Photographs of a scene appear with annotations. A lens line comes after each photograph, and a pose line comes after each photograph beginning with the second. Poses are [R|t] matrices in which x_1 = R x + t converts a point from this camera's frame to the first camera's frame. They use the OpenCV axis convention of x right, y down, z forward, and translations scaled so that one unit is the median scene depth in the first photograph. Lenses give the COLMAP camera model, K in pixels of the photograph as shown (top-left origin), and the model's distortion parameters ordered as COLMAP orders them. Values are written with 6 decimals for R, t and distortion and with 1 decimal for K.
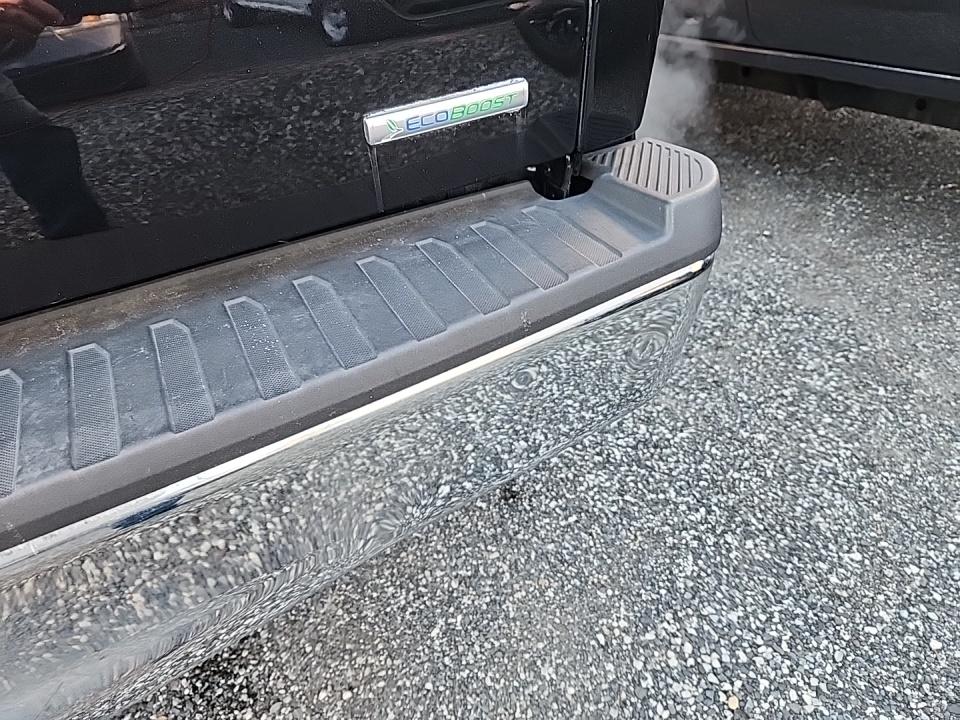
lens RADIAL K [[646.9, 0, 479.6], [0, 646.9, 355.2], [0, 0, 1]] dist [0.062494, -0.052583]
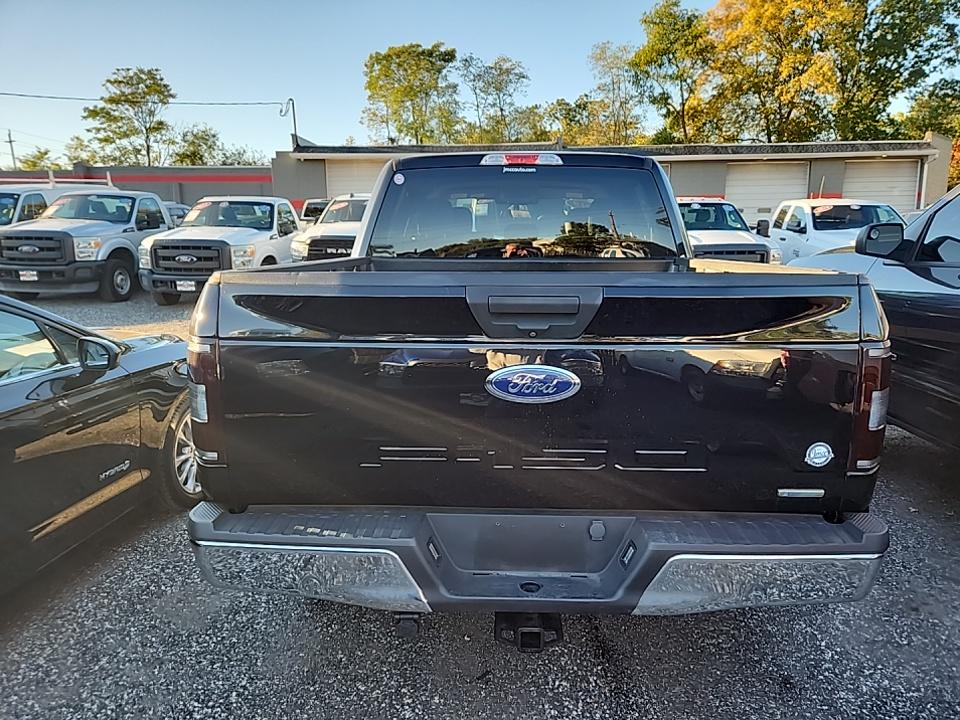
lens RADIAL K [[646.9, 0, 487.5], [0, 646.9, 363.2], [0, 0, 1]] dist [0.062494, -0.052583]
pose [[0.871997, 0.187168, -0.452316, -0.042149], [-0.343992, 0.891700, -0.294179, 0.595964], [0.348269, 0.412116, 0.841944, -2.655429]]
